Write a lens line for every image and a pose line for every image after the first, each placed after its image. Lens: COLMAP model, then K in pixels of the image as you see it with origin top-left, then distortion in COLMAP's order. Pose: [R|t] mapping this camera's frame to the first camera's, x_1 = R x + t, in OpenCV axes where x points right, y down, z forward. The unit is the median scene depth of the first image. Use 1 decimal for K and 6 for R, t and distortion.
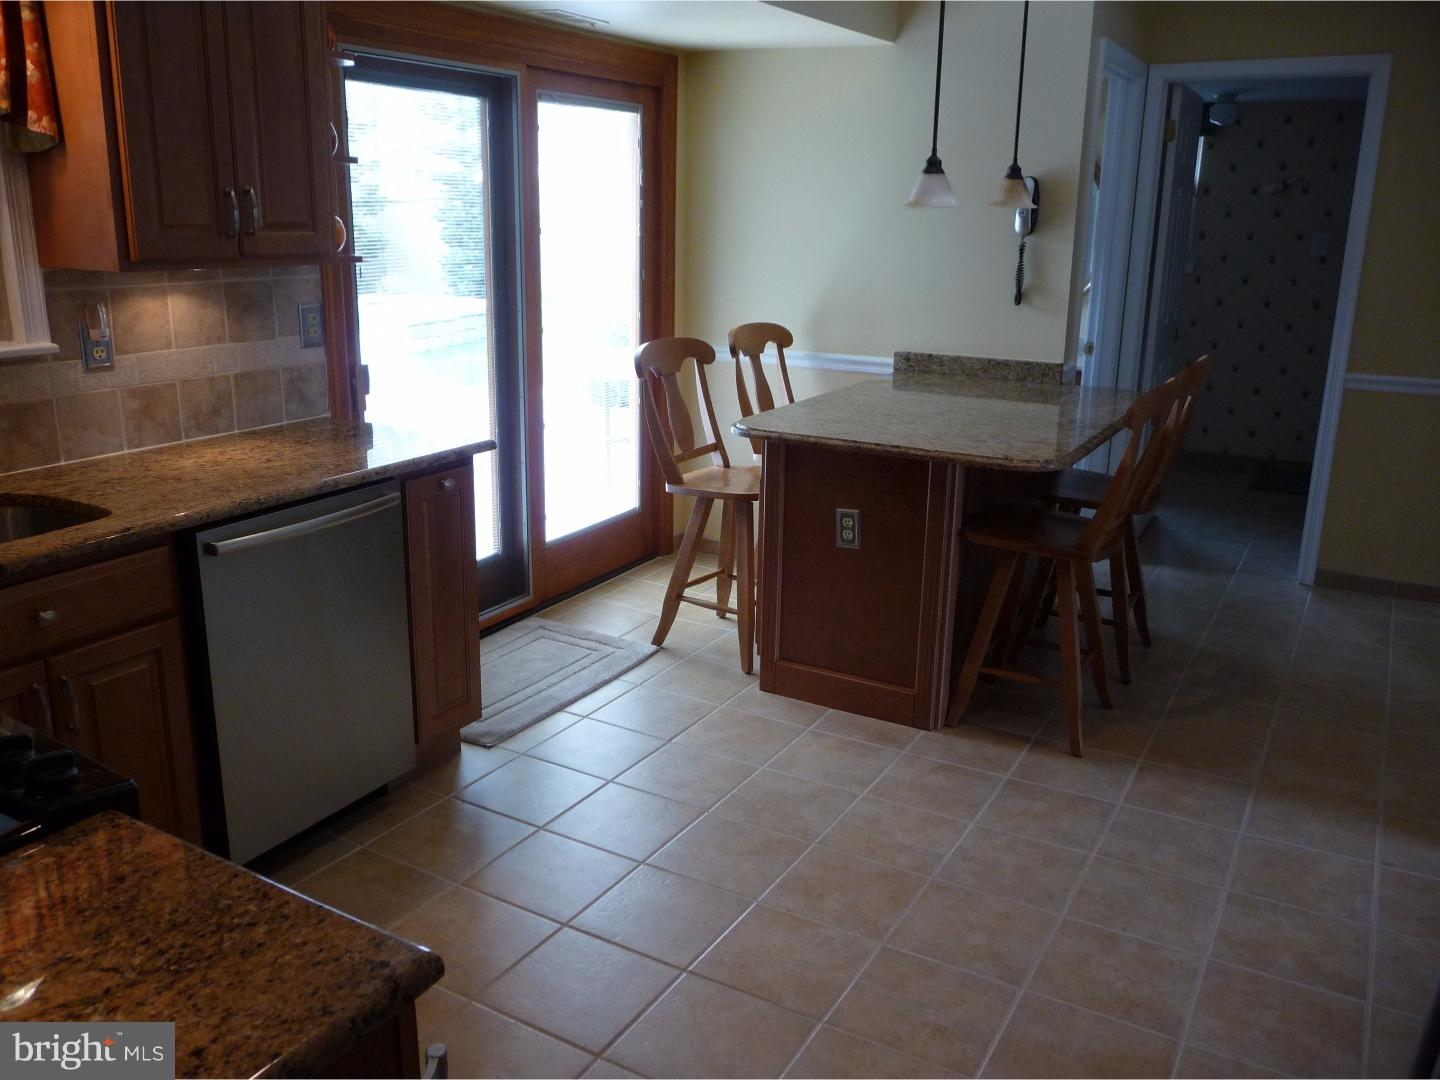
lens RADIAL K [[1187.0, 0, 714.2], [0, 1187.0, 531.0], [0, 0, 1]] dist [0.007781, 0.003407]
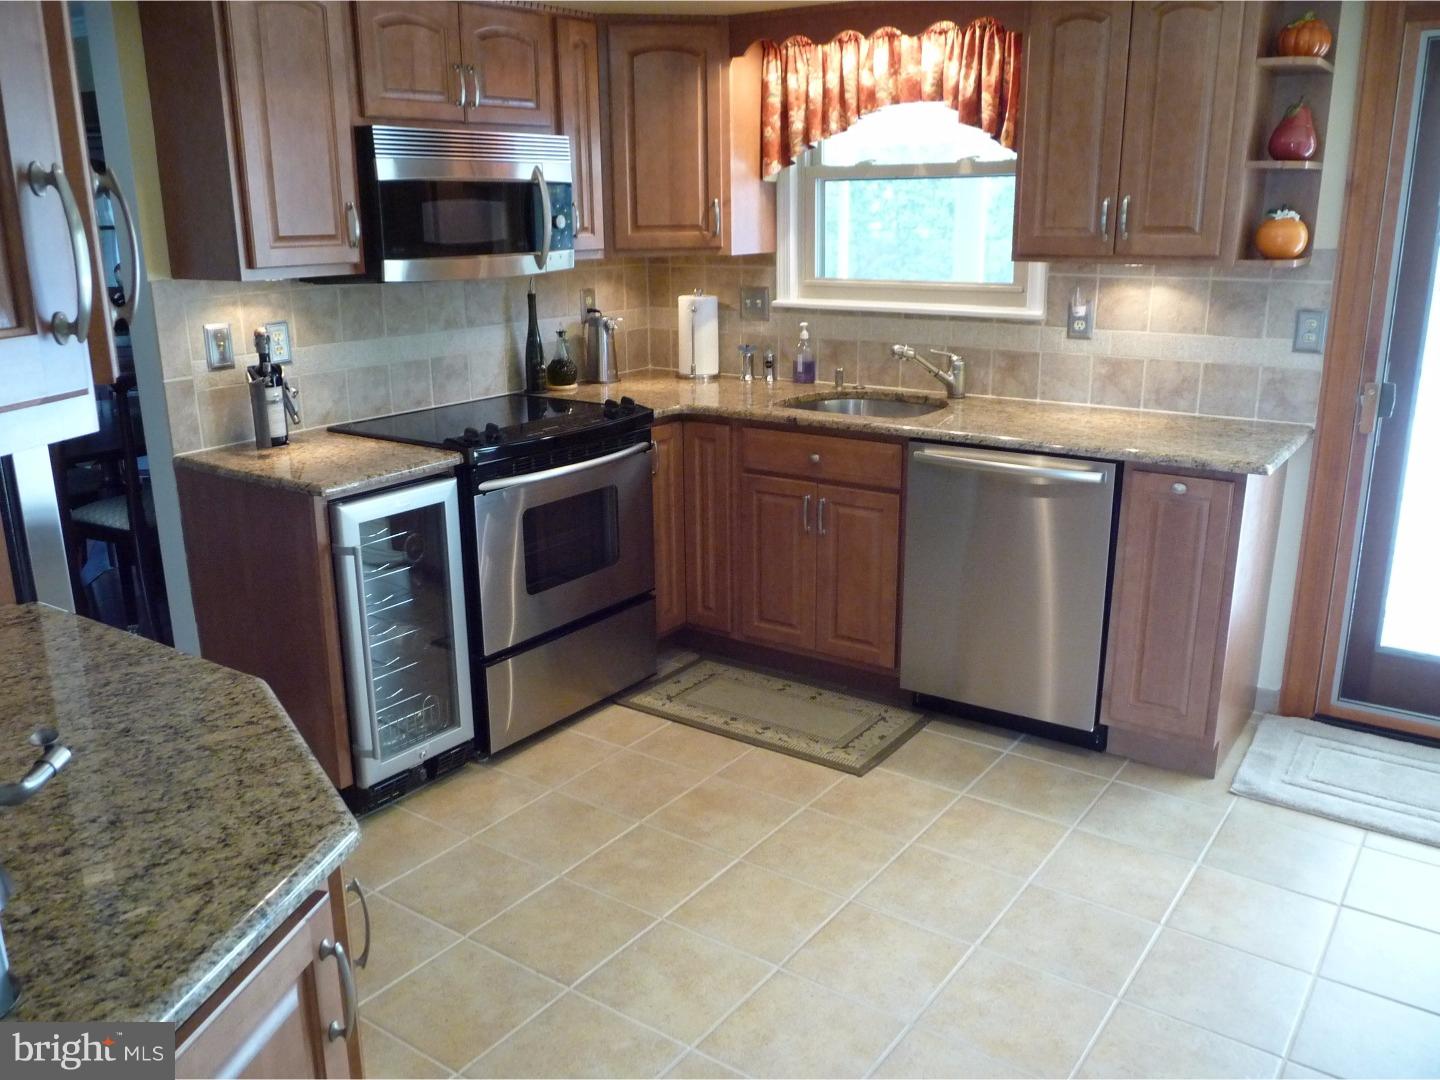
lens RADIAL K [[1187.0, 0, 715.7], [0, 1187.0, 544.0], [0, 0, 1]] dist [0.007781, 0.003407]
pose [[-0.084614, 0.257927, -0.962452, 0.775947], [-0.260910, 0.926479, 0.271225, -0.163470], [0.961648, 0.274063, -0.011097, 0.642699]]
